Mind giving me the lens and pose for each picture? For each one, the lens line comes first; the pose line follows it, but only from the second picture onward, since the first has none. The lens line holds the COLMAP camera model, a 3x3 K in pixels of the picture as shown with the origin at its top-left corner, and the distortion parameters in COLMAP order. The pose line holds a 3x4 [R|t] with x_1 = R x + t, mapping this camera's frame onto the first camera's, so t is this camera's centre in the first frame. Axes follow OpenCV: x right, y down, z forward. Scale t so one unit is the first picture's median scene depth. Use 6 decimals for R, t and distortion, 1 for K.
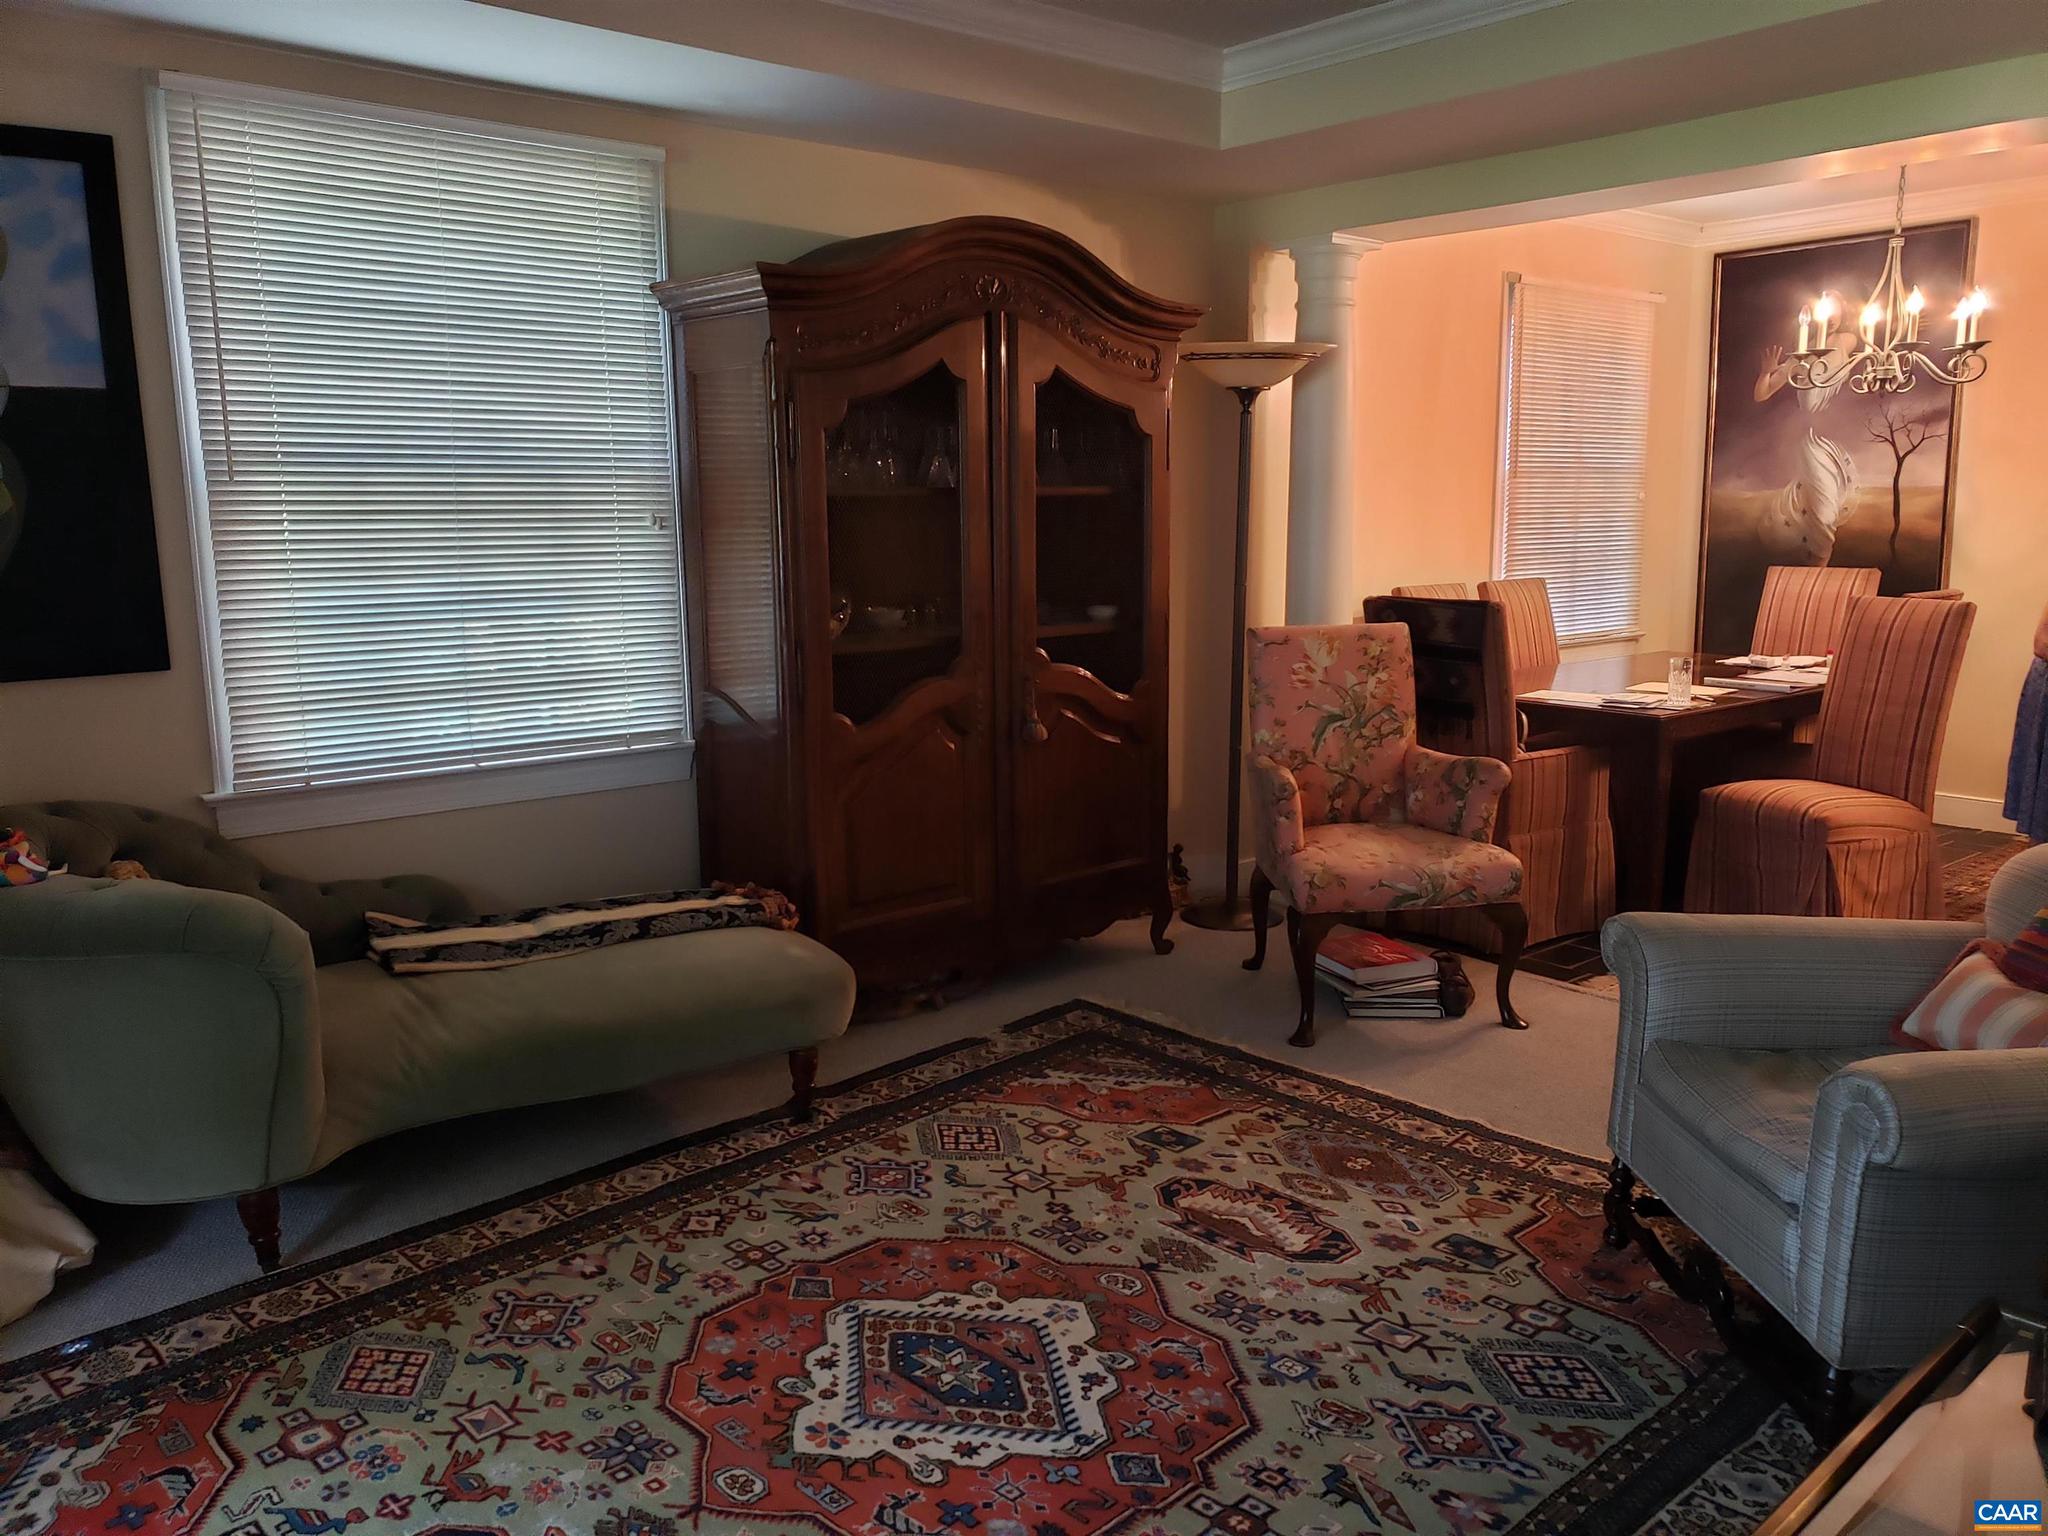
lens RADIAL K [[1565.2, 0, 1023.3], [0, 1565.2, 771.7], [0, 0, 1]] dist [0.008203, 0.002961]
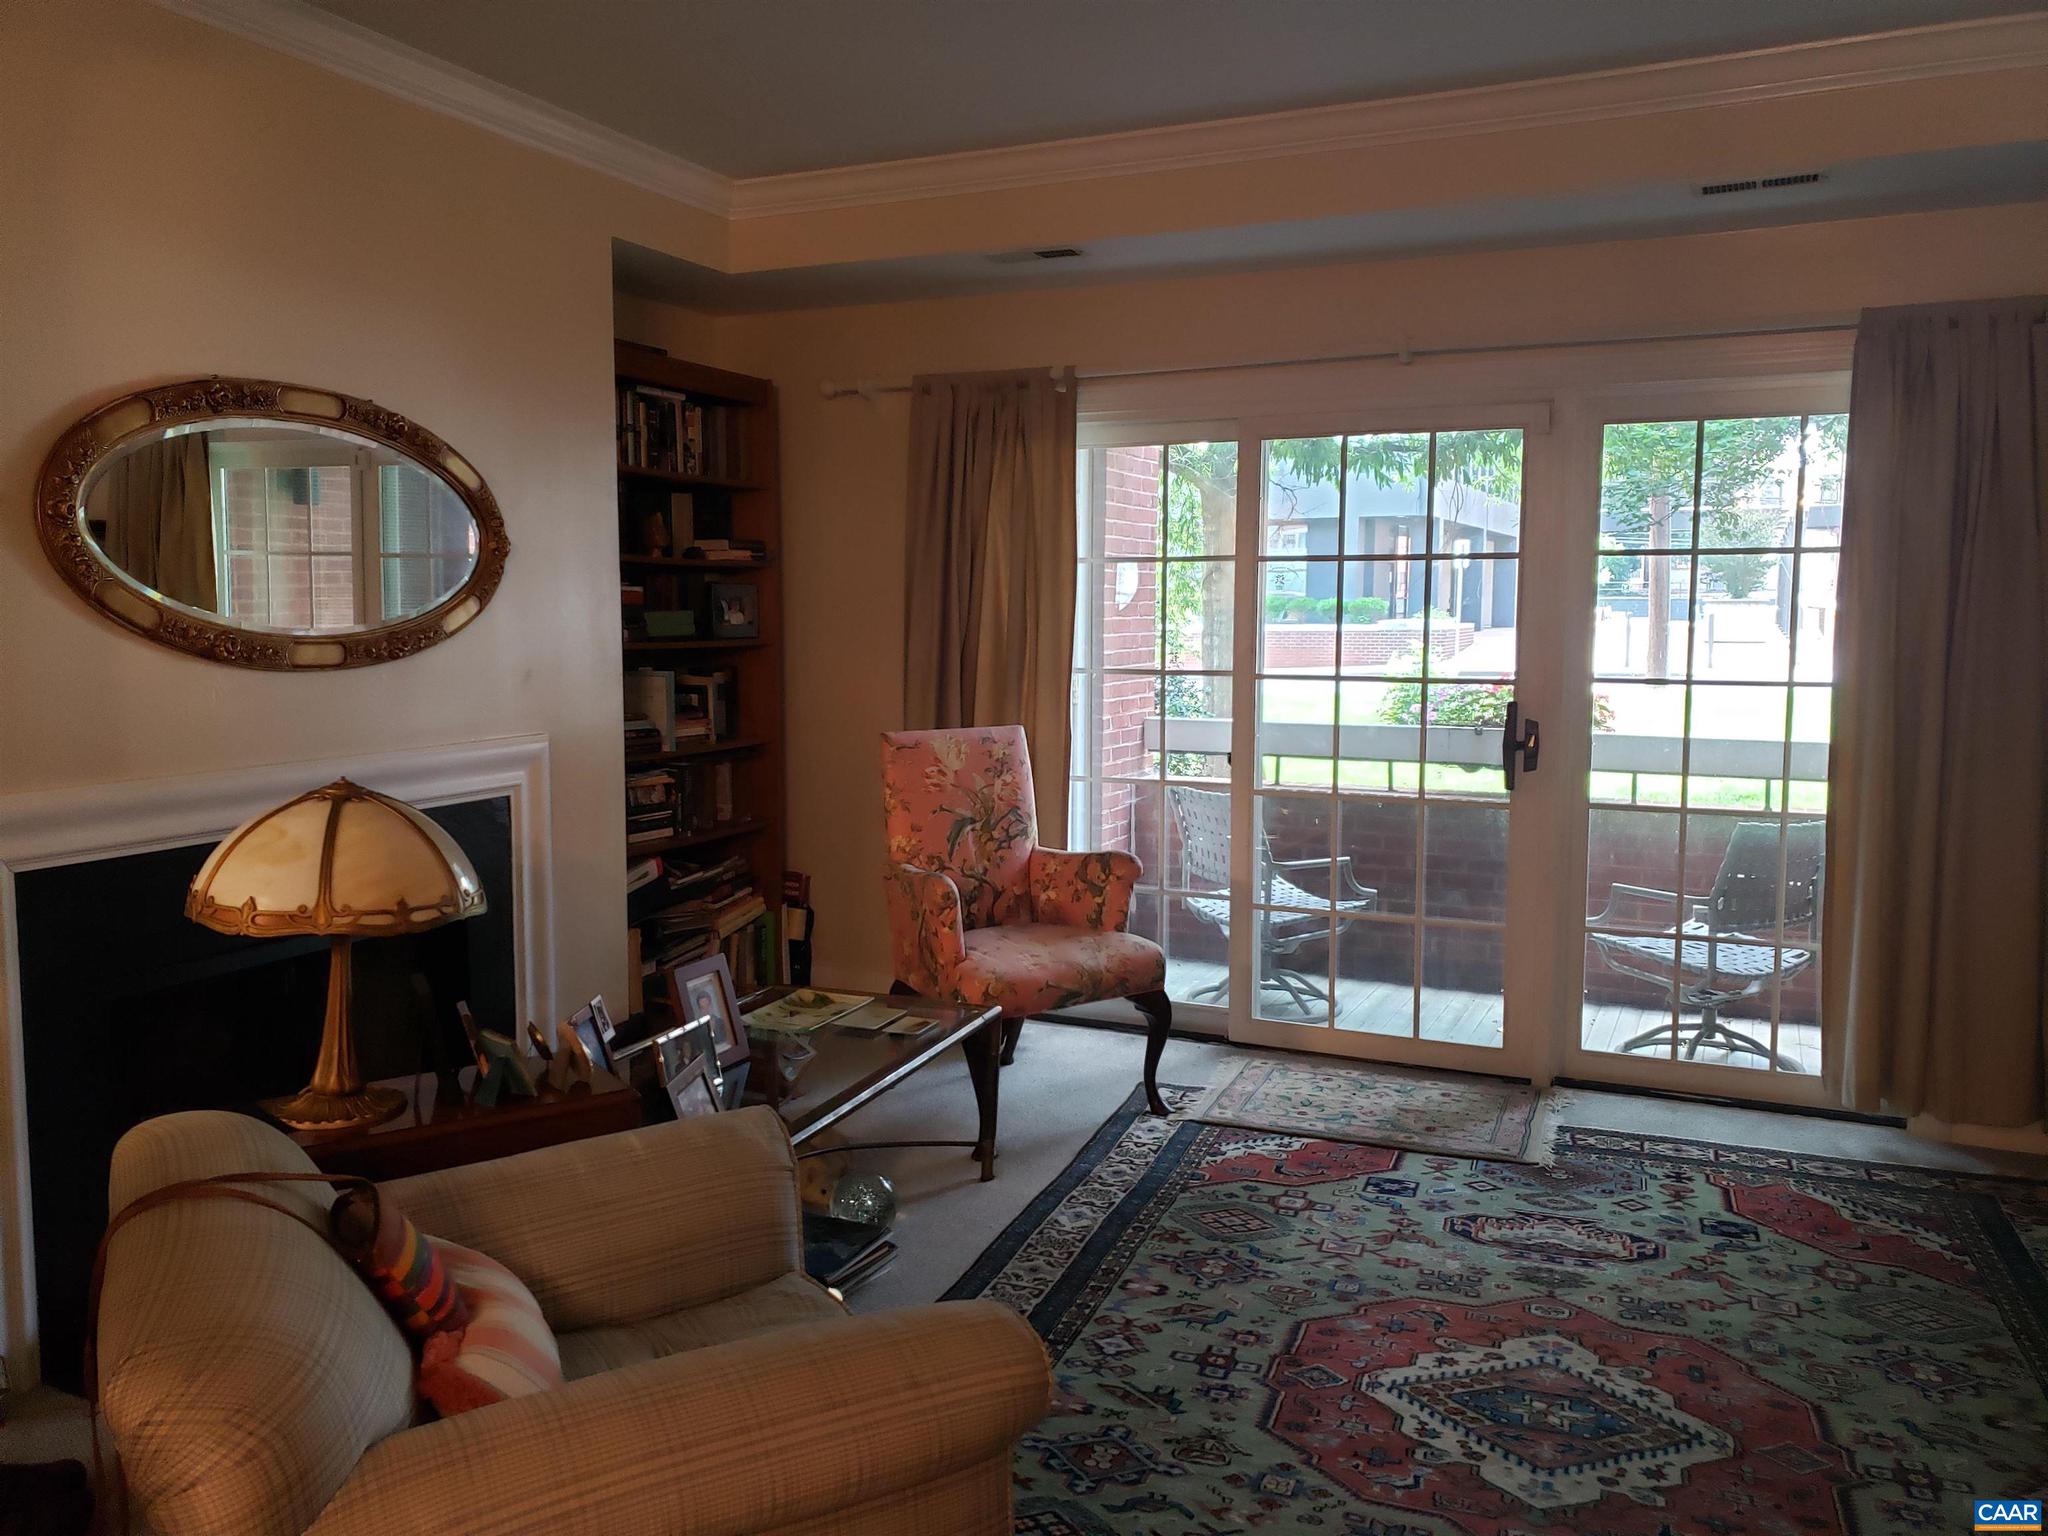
lens RADIAL K [[1565.2, 0, 1021.2], [0, 1565.2, 763.0], [0, 0, 1]] dist [0.008203, 0.002961]
pose [[-0.898928, 0.053602, -0.434805, 0.725611], [-0.071951, 0.960946, 0.267218, -0.301941], [0.432147, 0.271494, -0.859965, 1.679919]]
